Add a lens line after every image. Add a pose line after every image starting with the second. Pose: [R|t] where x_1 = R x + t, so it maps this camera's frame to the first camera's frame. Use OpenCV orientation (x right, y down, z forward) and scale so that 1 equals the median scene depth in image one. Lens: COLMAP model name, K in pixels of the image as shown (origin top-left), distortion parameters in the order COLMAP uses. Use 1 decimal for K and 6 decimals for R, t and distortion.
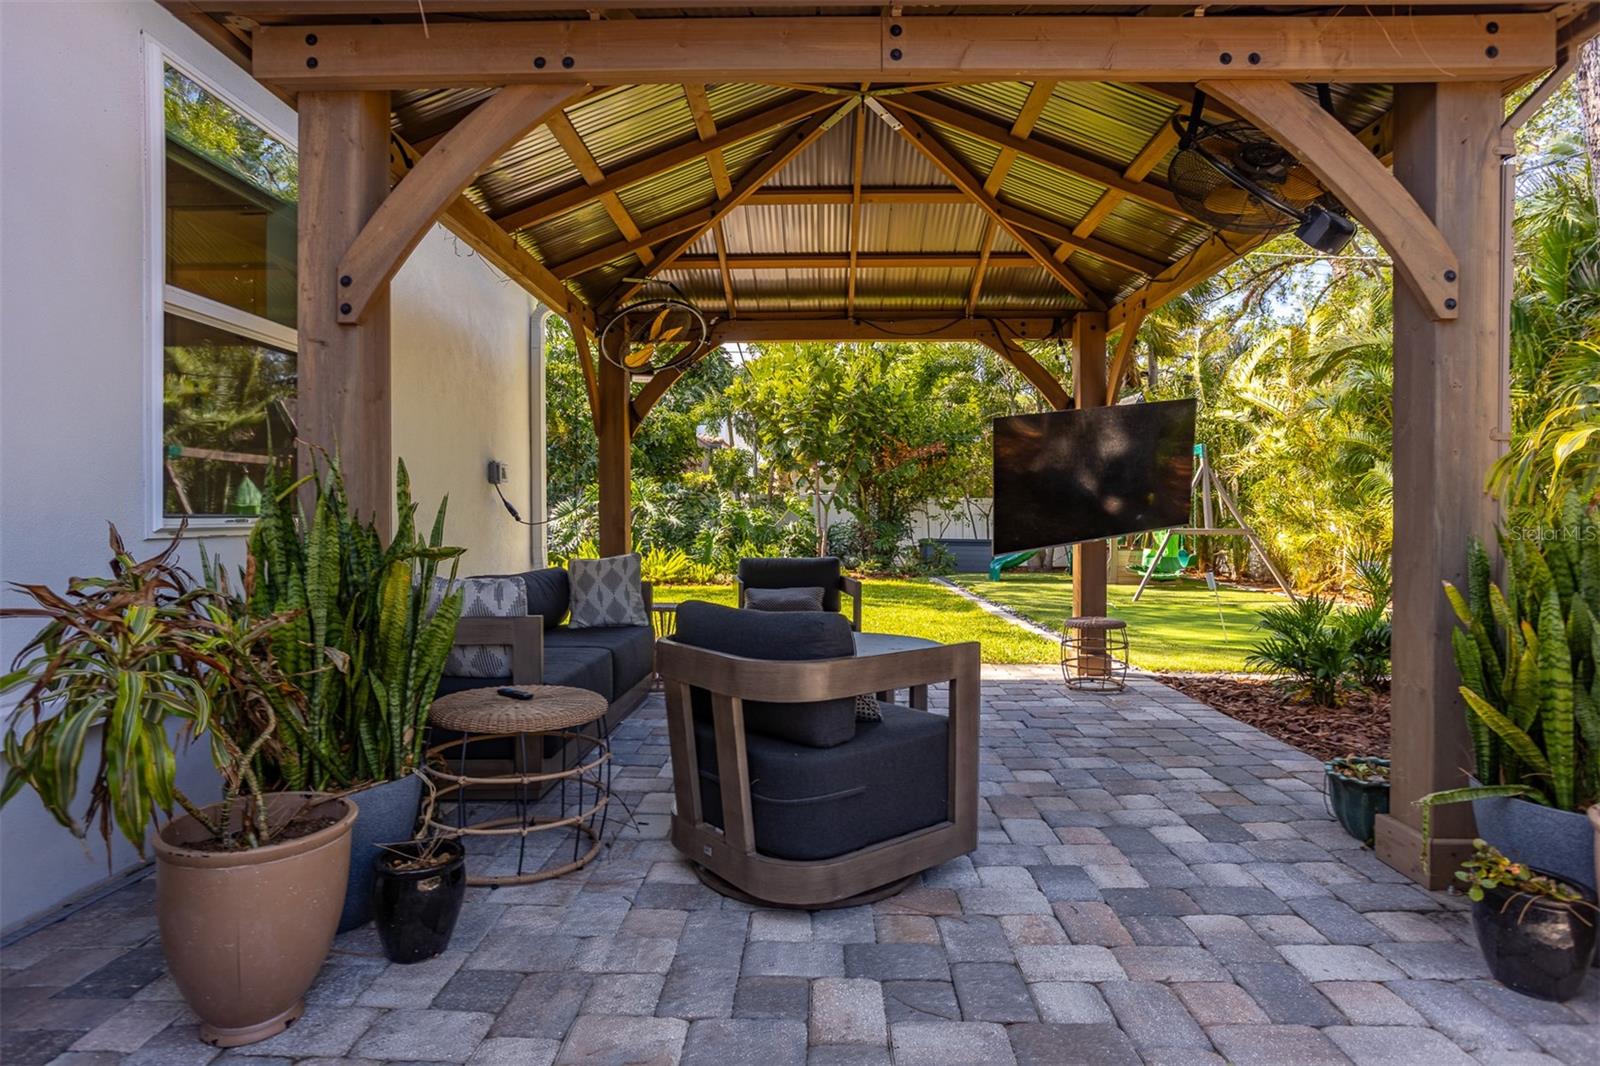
lens RADIAL K [[866.1, 0, 806.4], [0, 866.1, 535.1], [0, 0, 1]] dist [-0.055378, 0.045560]
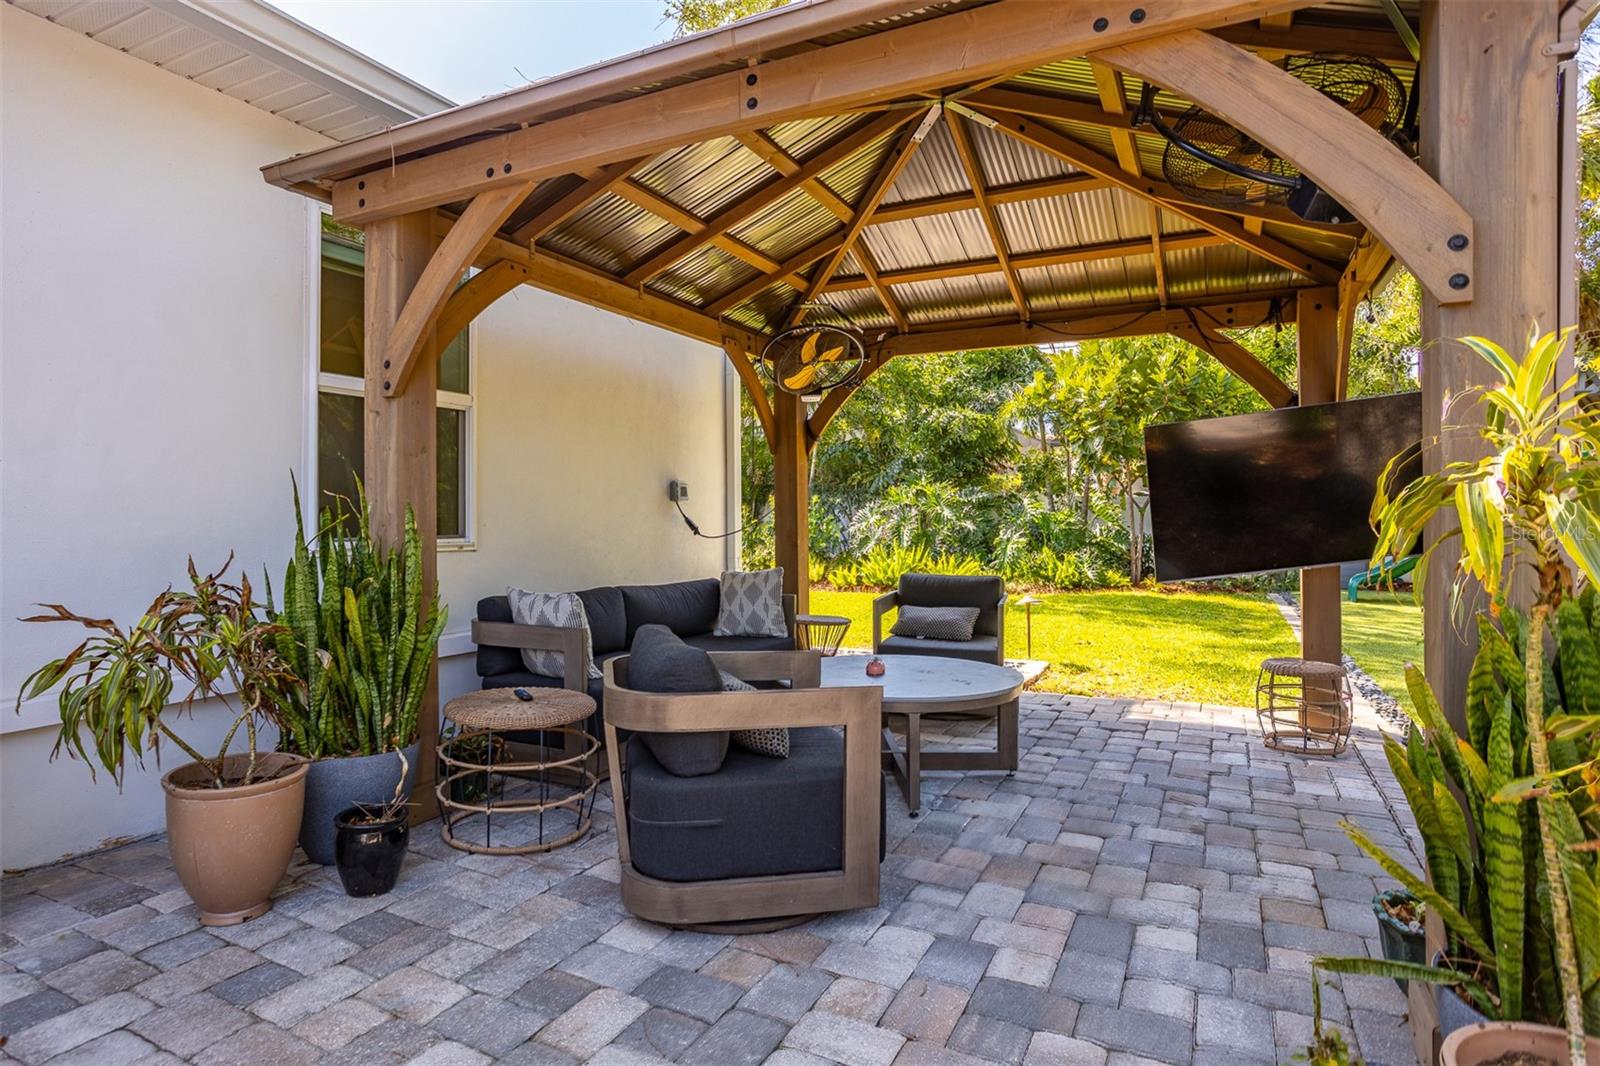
lens RADIAL K [[863.5, 0, 743.2], [0, 863.5, 529.1], [0, 0, 1]] dist [-0.060964, 0.043659]
pose [[0.893677, 0.010251, -0.448593, 0.243672], [-0.013181, 0.999907, -0.003408, -0.023259], [0.448516, 0.008958, 0.893730, 0.041319]]
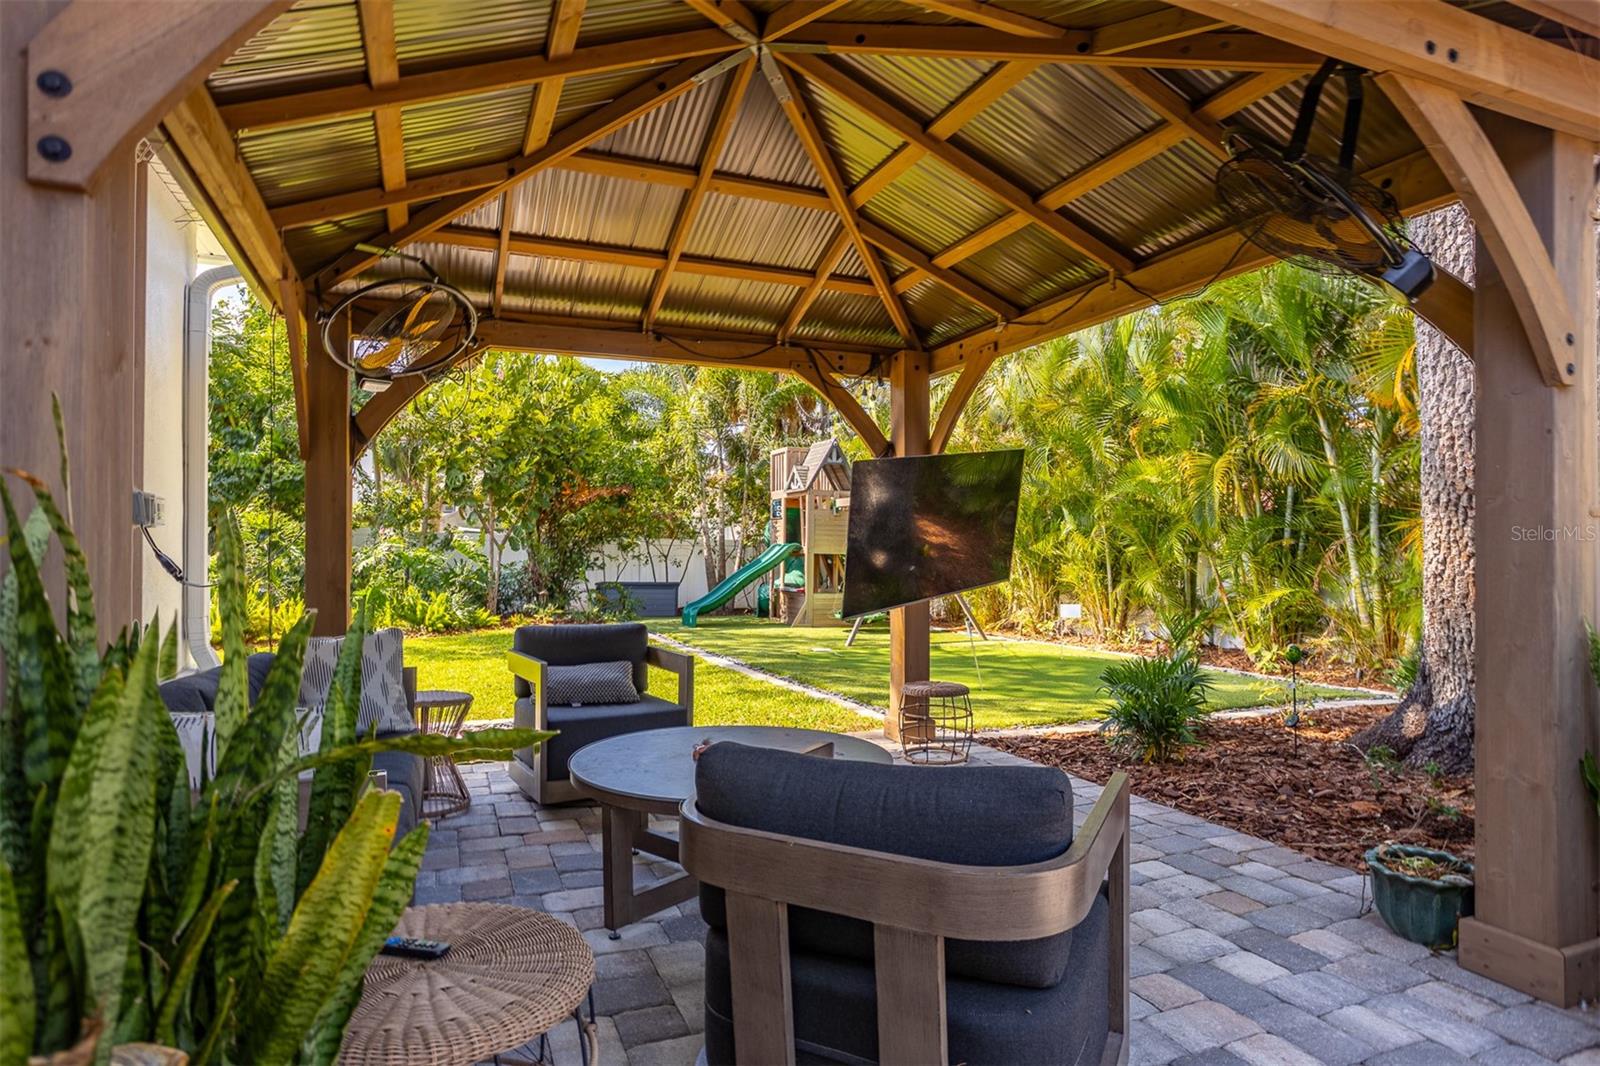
lens RADIAL K [[871.7, 0, 809.9], [0, 871.7, 555.3], [0, 0, 1]] dist [-0.041828, 0.029514]
pose [[0.917013, 0.002813, 0.398846, -0.172774], [0.005332, 0.999799, -0.019311, -0.024383], [-0.398821, 0.019836, 0.916814, 0.217644]]
